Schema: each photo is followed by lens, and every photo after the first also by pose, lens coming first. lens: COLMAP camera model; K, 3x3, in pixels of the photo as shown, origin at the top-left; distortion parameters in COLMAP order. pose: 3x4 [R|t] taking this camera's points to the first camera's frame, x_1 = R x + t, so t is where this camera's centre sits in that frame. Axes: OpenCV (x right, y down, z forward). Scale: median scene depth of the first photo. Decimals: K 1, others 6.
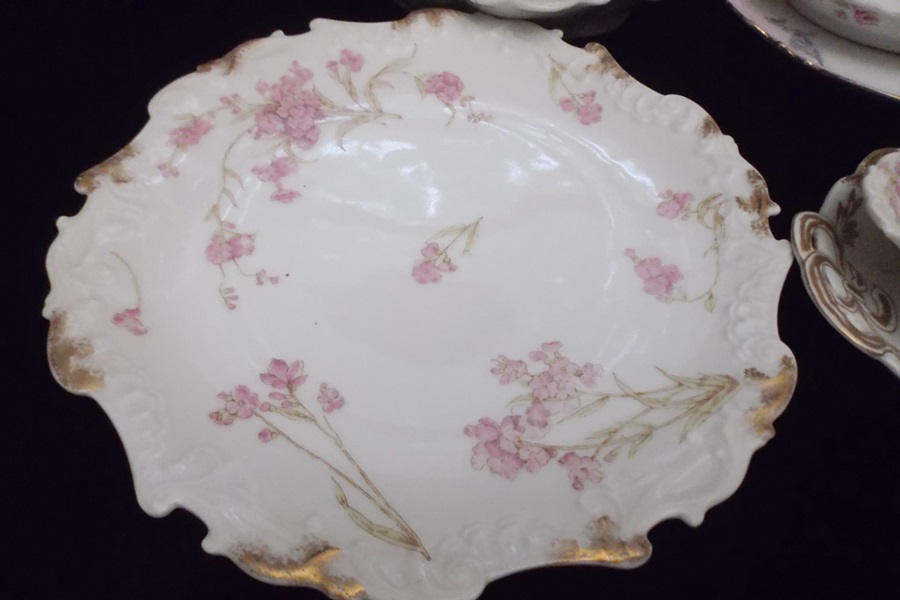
lens RADIAL K [[666.3, 0, 450.0], [0, 666.3, 300.0], [0, 0, 1]] dist [0.001589, 0.005027]
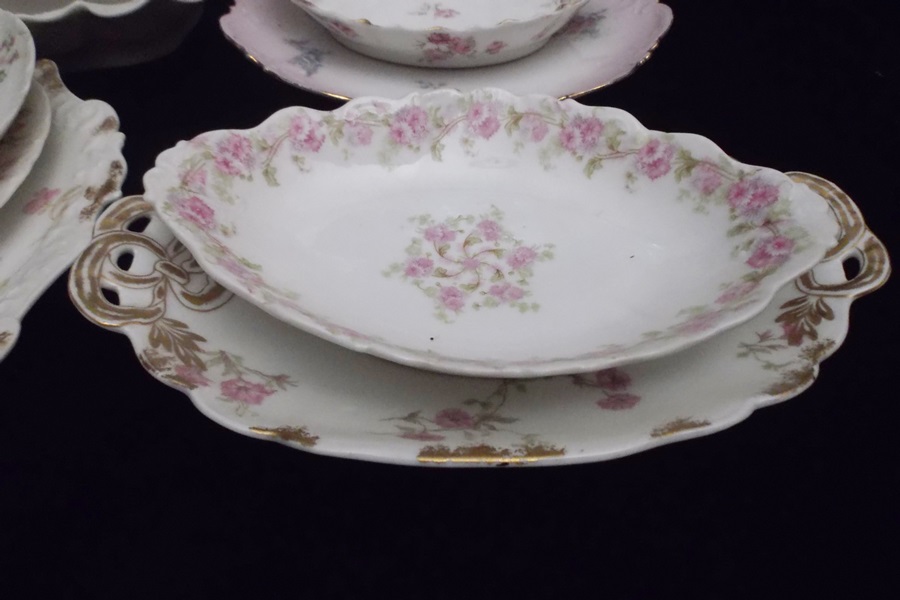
lens RADIAL K [[667.0, 0, 450.0], [0, 667.0, 300.0], [0, 0, 1]] dist [0.002715, -0.000229]
pose [[0.996304, -0.063531, 0.057804, 1.056588], [0.071075, 0.987666, -0.139518, 0.209786], [-0.048228, 0.143111, 0.988531, 0.070737]]
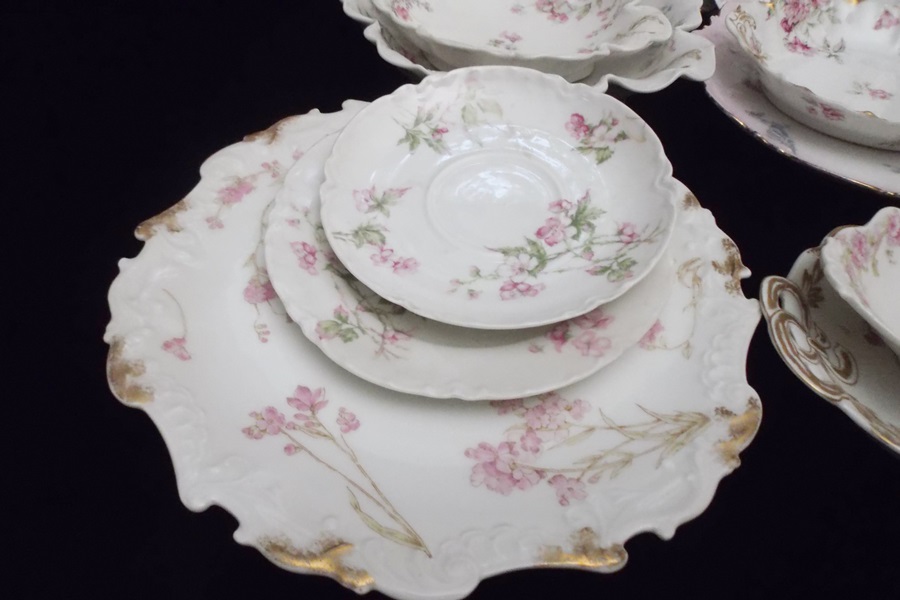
lens RADIAL K [[659.4, 0, 449.9], [0, 659.4, 309.8], [0, 0, 1]] dist [-0.010702, -0.001631]
pose [[0.999419, 0.031120, -0.013864, 0.003269], [-0.032356, 0.994431, -0.100298, 0.065025], [0.010665, 0.100688, 0.994861, -0.128715]]
